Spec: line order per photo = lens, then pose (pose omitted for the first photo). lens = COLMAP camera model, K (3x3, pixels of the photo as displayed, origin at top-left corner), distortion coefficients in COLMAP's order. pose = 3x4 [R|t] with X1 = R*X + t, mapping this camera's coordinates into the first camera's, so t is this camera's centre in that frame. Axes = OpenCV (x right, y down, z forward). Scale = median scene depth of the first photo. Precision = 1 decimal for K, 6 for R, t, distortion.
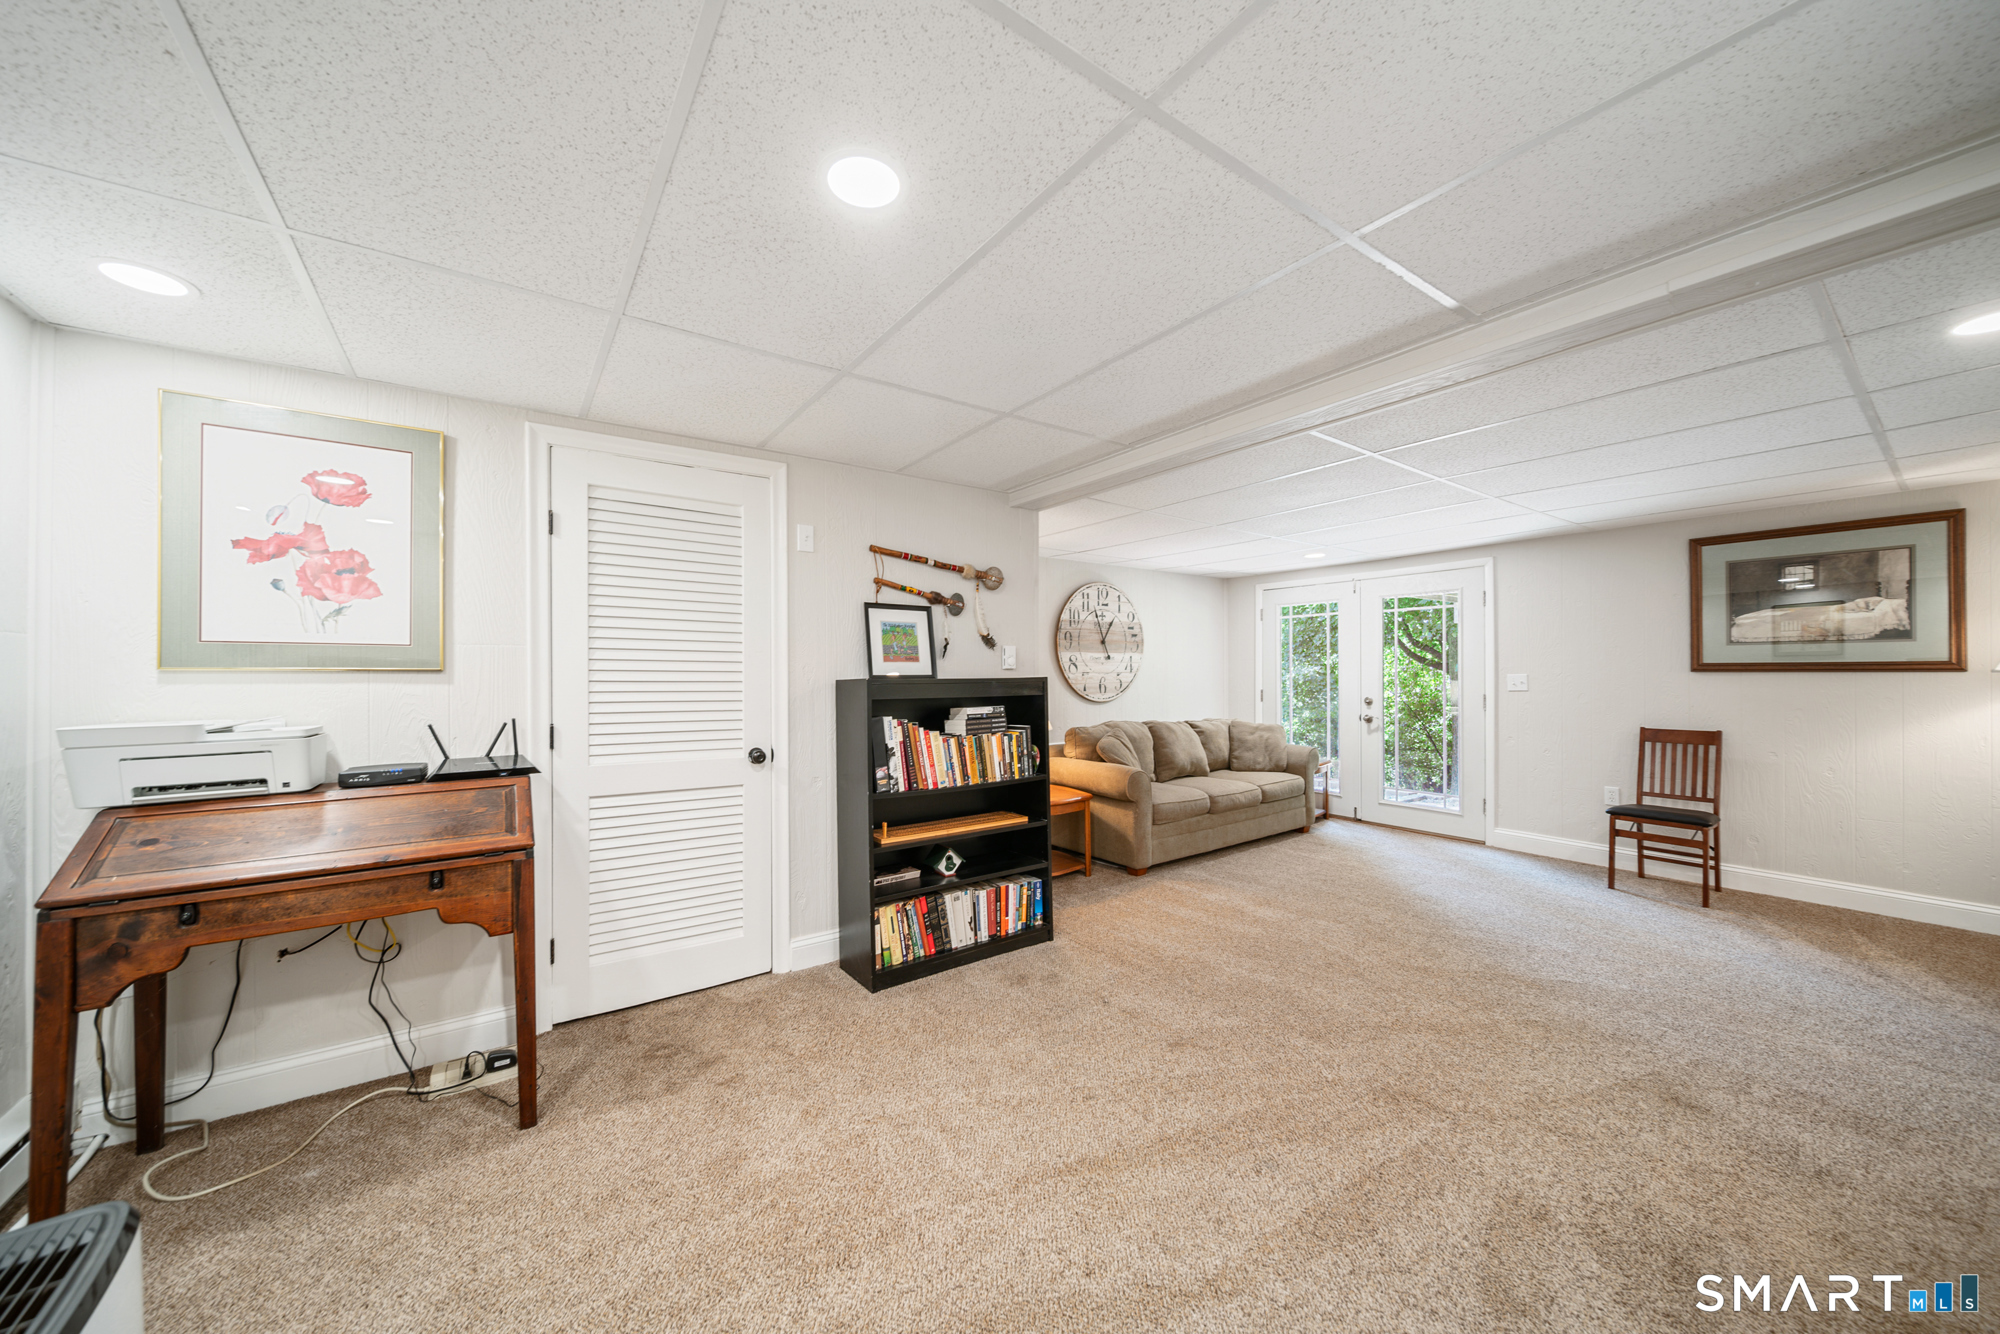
lens RADIAL K [[694.6, 0, 993.8], [0, 694.6, 669.7], [0, 0, 1]] dist [0.000889, 0.000065]
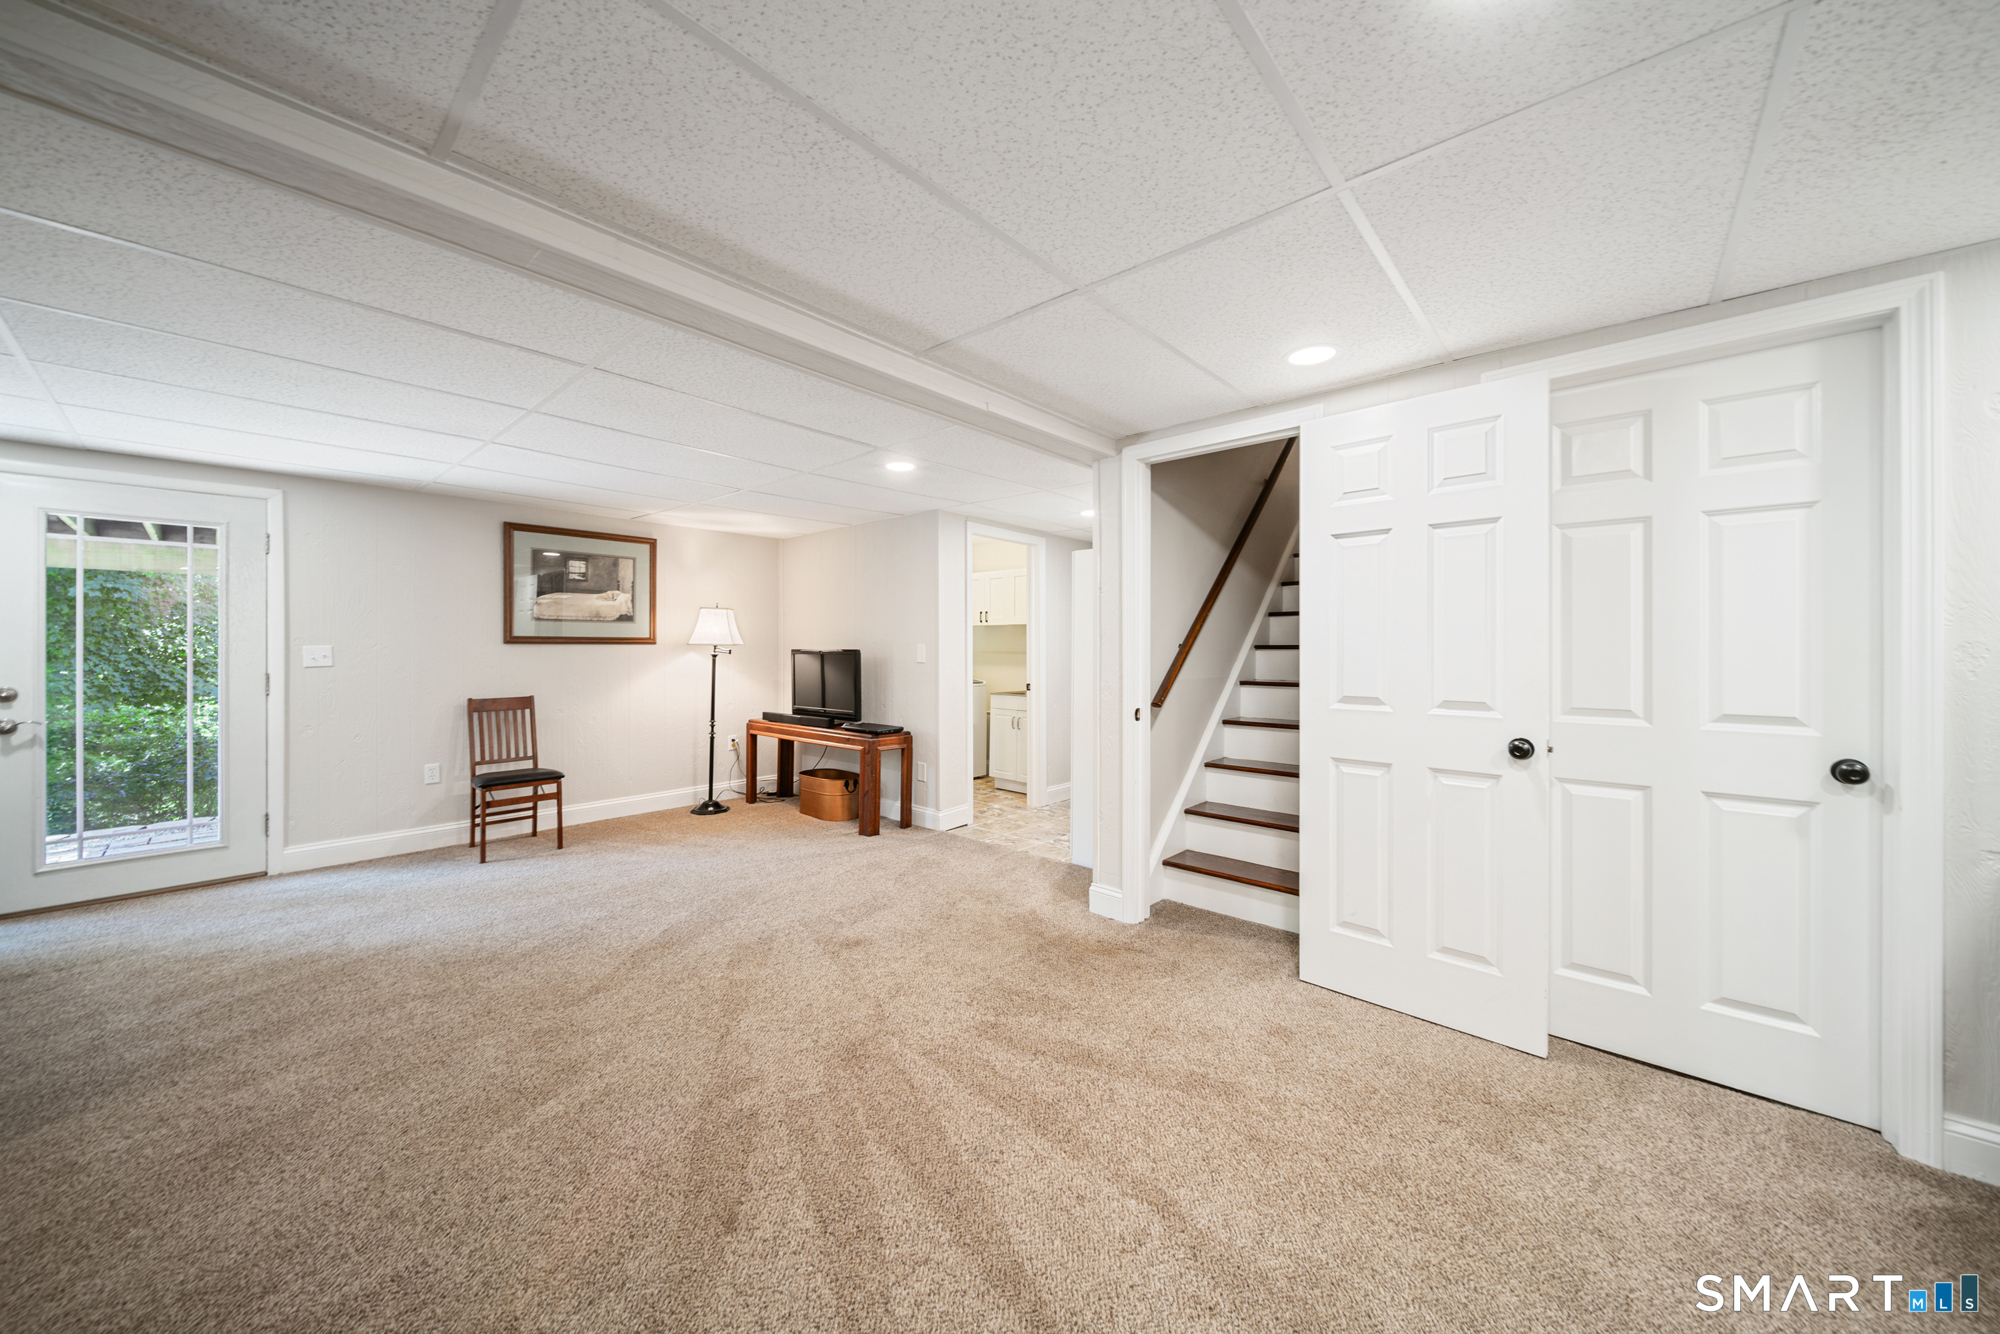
lens RADIAL K [[694.6, 0, 990.2], [0, 694.6, 655.8], [0, 0, 1]] dist [0.000889, 0.000065]
pose [[-0.219929, -0.014074, 0.975414, -0.233923], [-0.007453, 0.999891, 0.012746, 0.002032], [-0.975488, -0.004466, -0.220009, 0.517173]]
